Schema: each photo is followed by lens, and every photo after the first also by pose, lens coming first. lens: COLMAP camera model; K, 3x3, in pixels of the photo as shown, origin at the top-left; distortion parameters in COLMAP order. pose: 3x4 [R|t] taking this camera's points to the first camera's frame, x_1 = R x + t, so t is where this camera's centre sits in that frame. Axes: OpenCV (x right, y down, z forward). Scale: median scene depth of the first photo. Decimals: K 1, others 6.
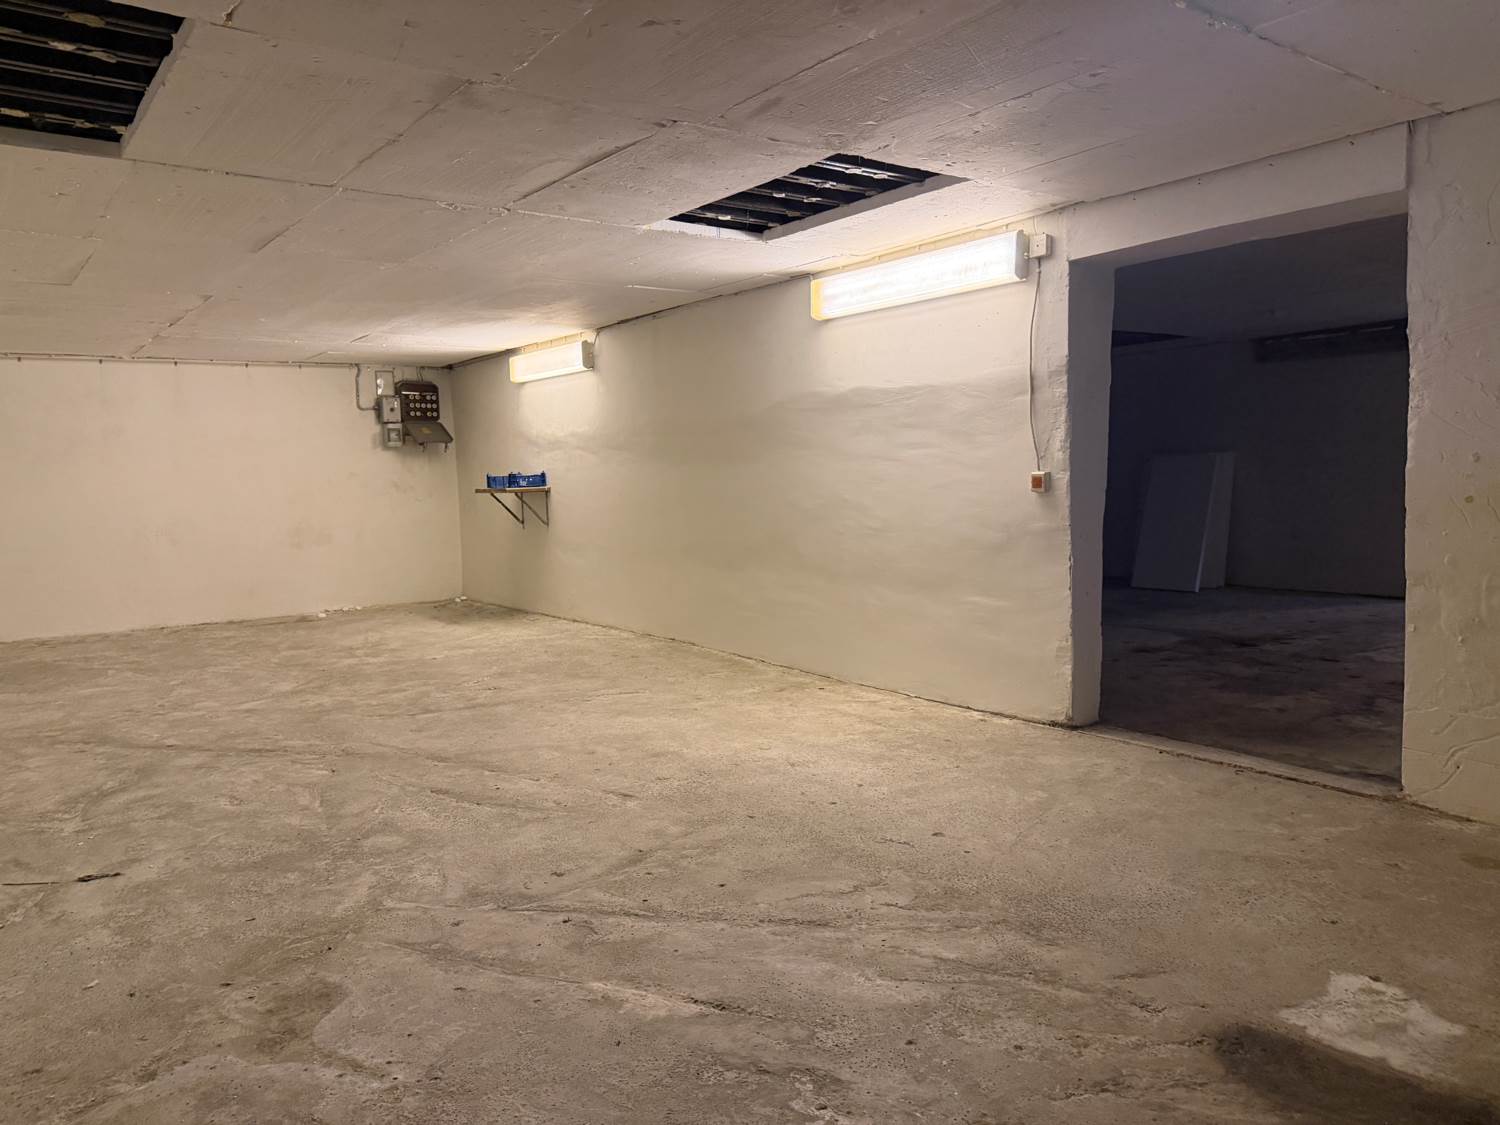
lens RADIAL K [[1041.4, 0, 750.0], [0, 1041.4, 562.5], [0, 0, 1]] dist [0.034984, -0.028317]
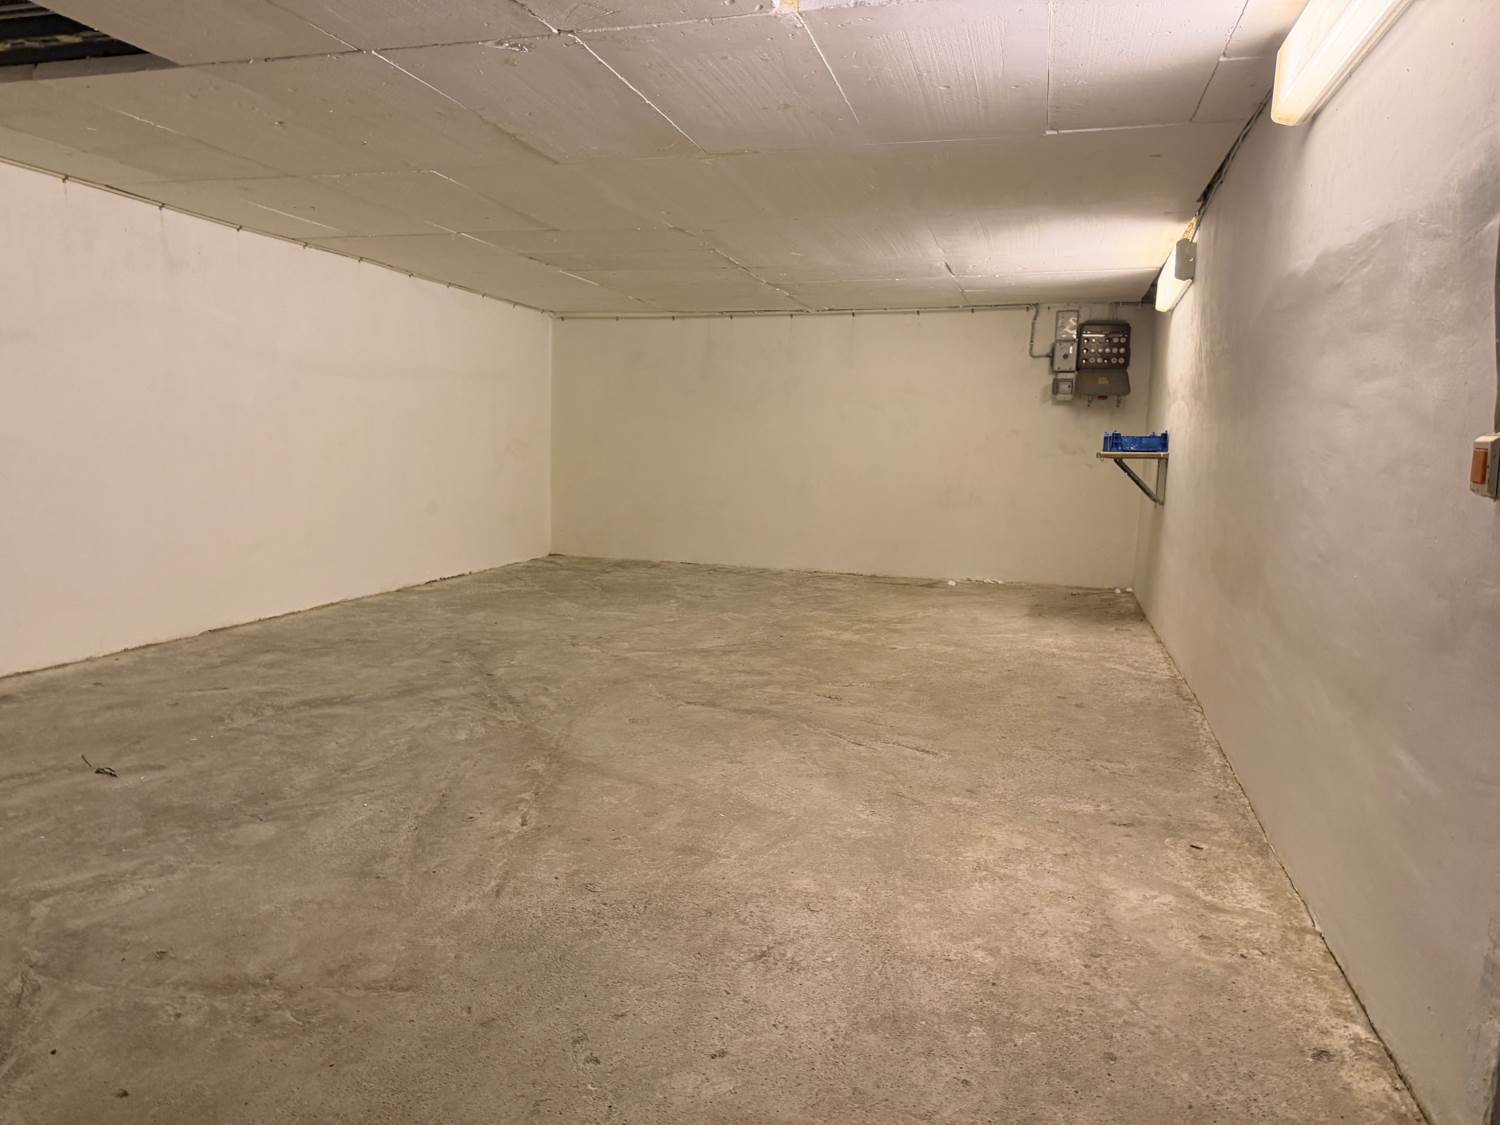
lens RADIAL K [[1041.4, 0, 750.0], [0, 1041.4, 562.5], [0, 0, 1]] dist [0.034984, -0.028317]
pose [[0.596560, 0.131194, -0.791773, 0.475849], [-0.108005, 0.990698, 0.082780, -0.056481], [0.795268, 0.036132, 0.605180, 0.710434]]
